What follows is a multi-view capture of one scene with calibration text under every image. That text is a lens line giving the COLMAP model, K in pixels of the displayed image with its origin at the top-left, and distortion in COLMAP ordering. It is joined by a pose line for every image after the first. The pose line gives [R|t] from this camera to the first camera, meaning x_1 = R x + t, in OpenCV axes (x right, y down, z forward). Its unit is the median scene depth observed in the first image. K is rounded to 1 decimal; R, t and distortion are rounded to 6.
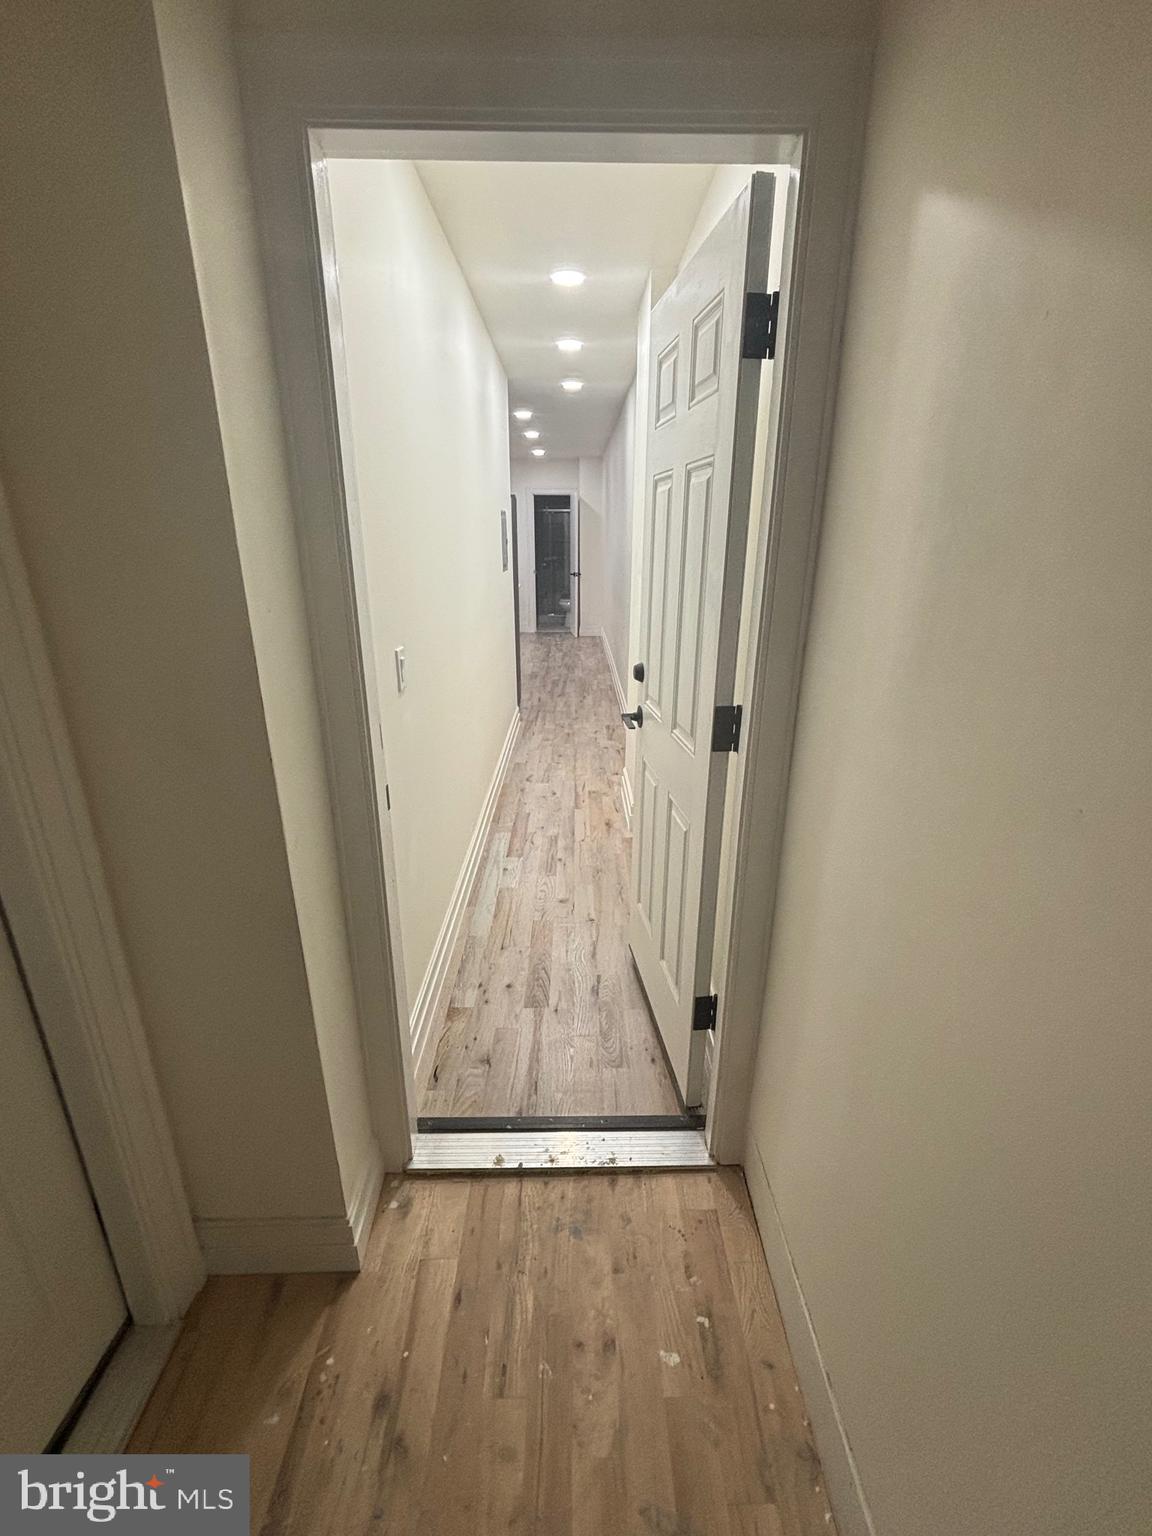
lens RADIAL K [[671.5, 0, 577.9], [0, 671.5, 774.7], [0, 0, 1]] dist [0.001985, 0.001793]
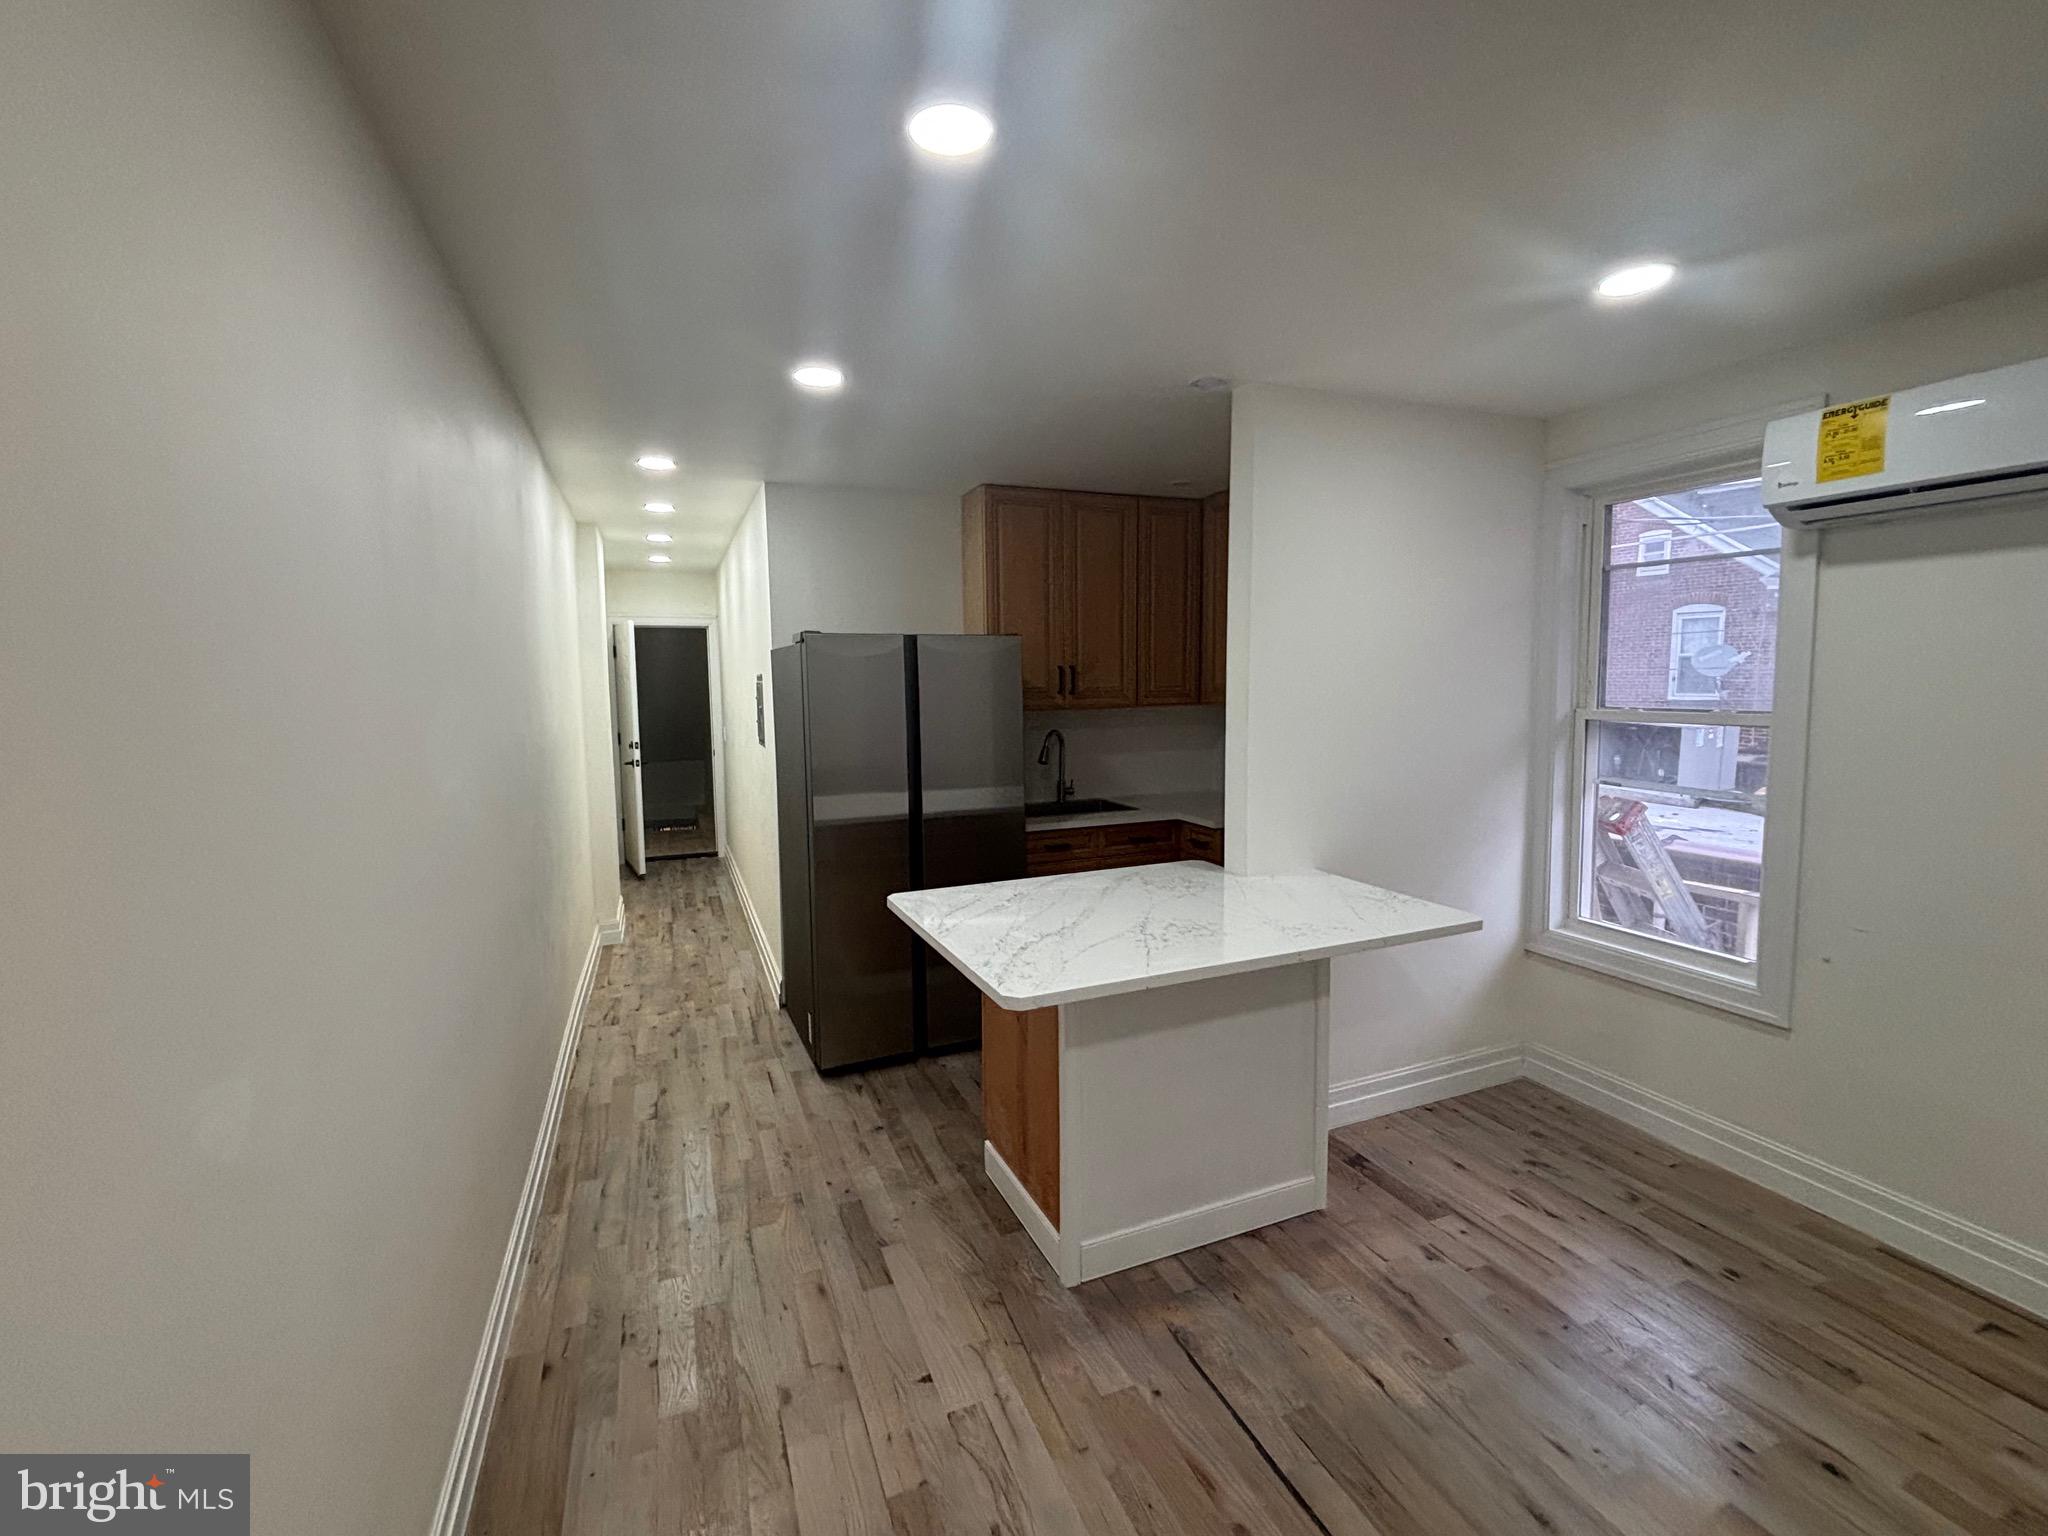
lens RADIAL K [[895.4, 0, 1034.0], [0, 895.4, 761.0], [0, 0, 1]] dist [0.001985, 0.001793]
pose [[-0.925658, 0.029395, -0.377218, -0.004771], [-0.132996, 0.908078, 0.397122, -0.662920], [0.354217, 0.417768, -0.836660, 1.774554]]
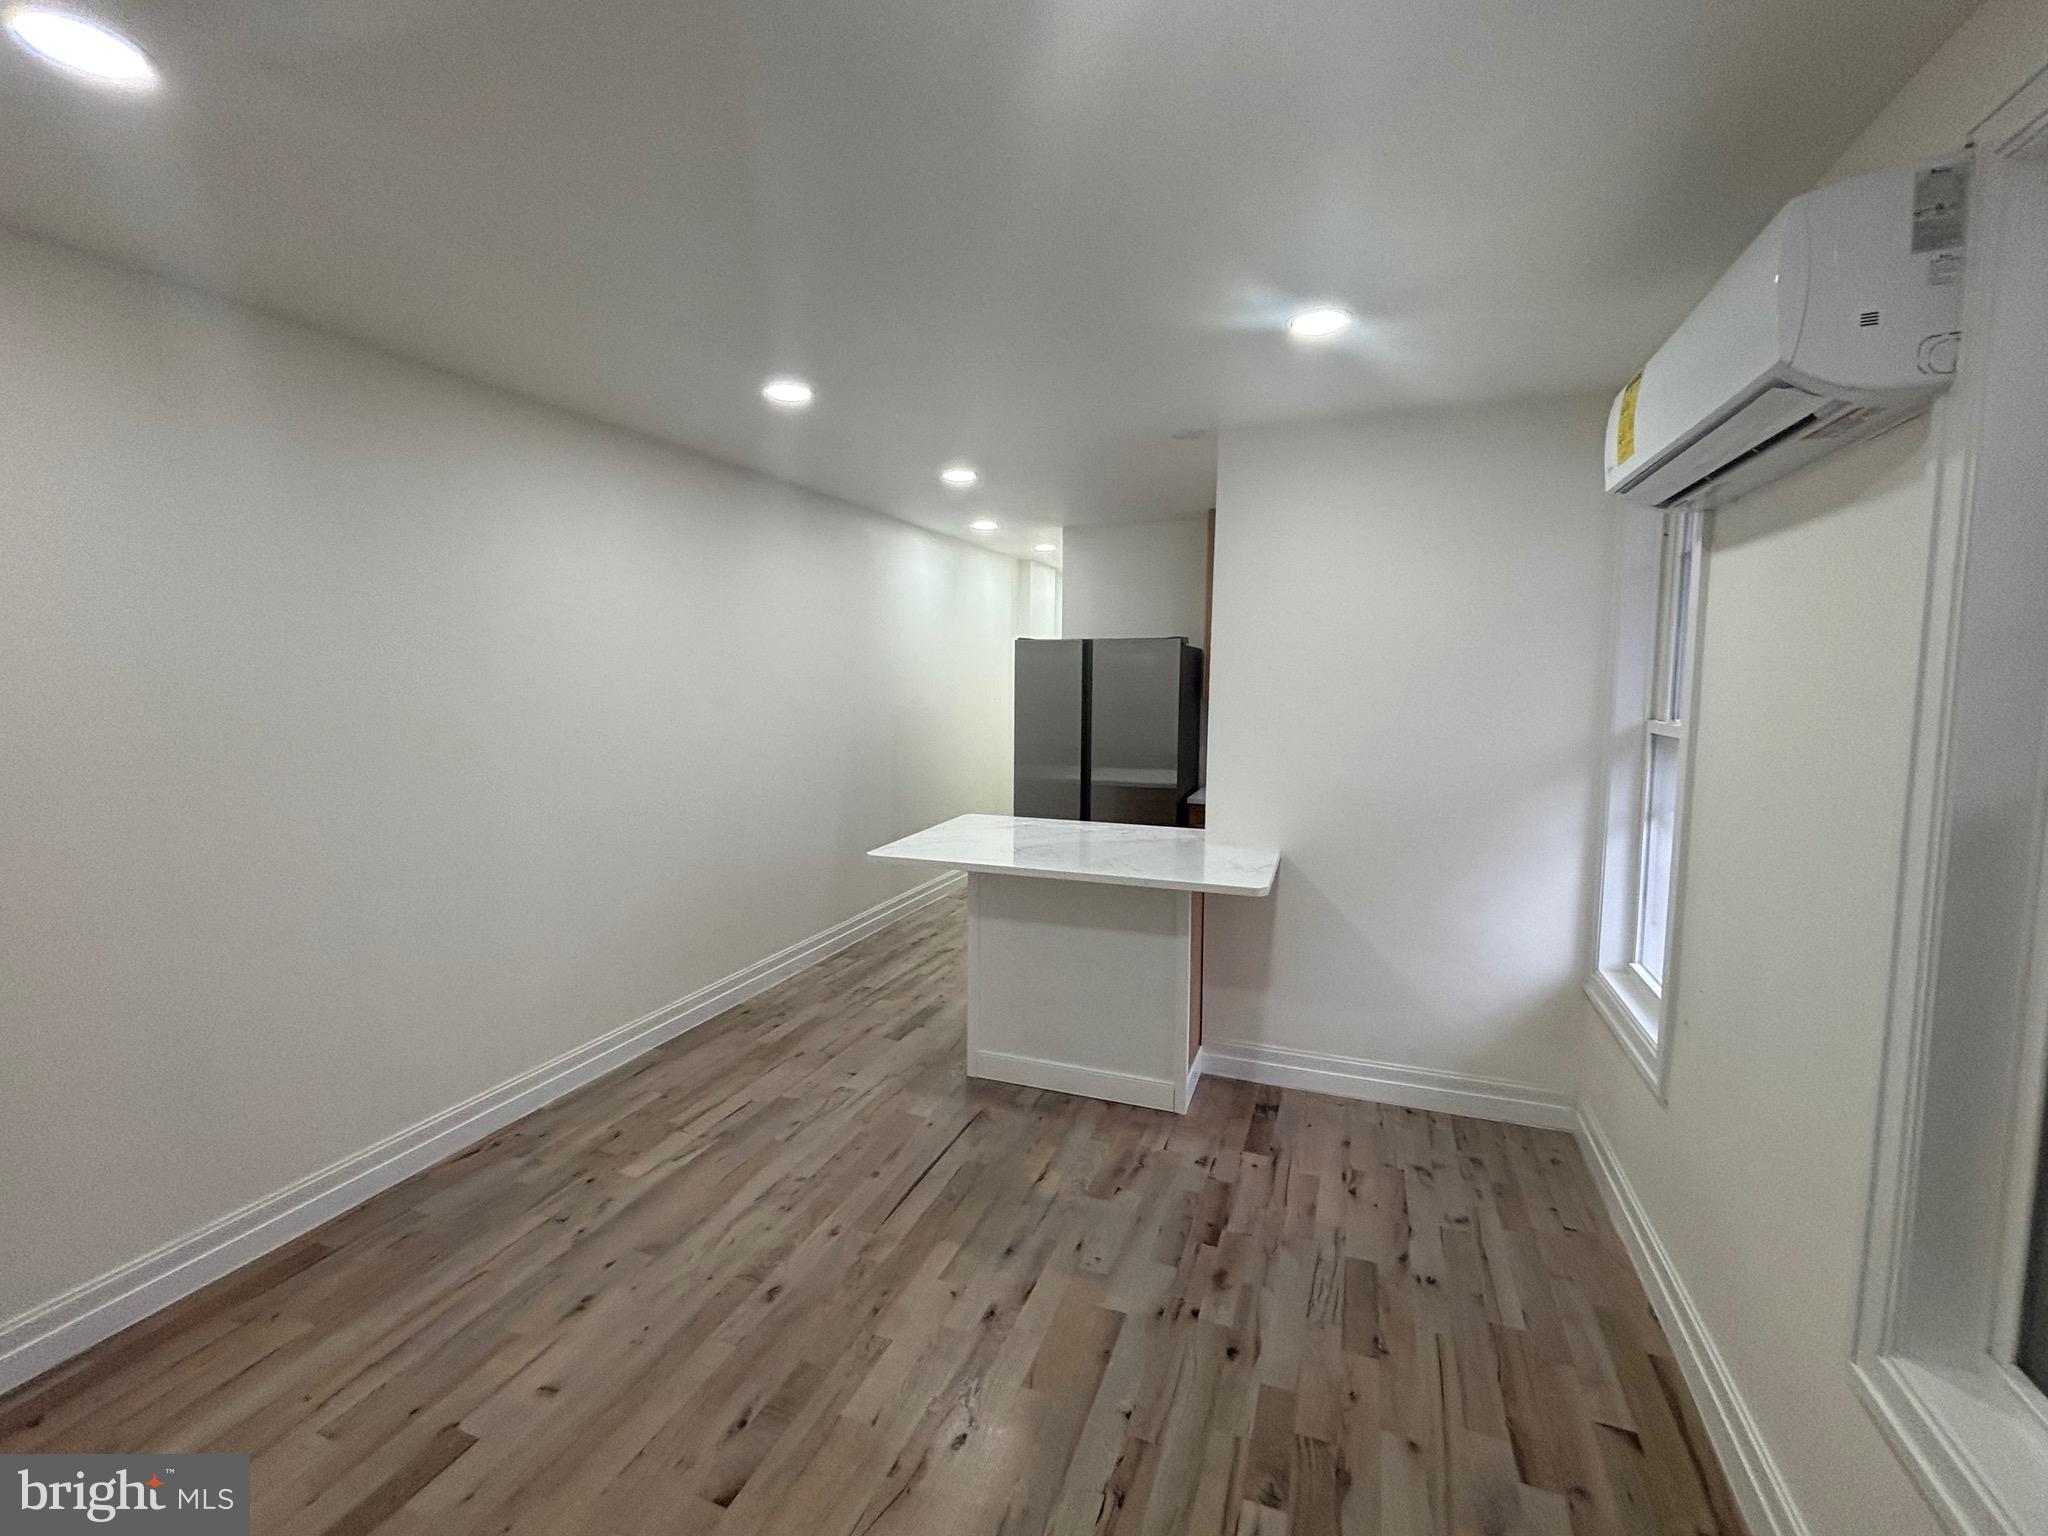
lens RADIAL K [[895.4, 0, 1029.2], [0, 895.4, 753.4], [0, 0, 1]] dist [0.001985, 0.001793]
pose [[-0.933060, -0.060212, 0.354647, -0.467362], [0.095536, 0.909008, 0.405682, -0.737999], [-0.346804, 0.412407, -0.842406, 1.972590]]
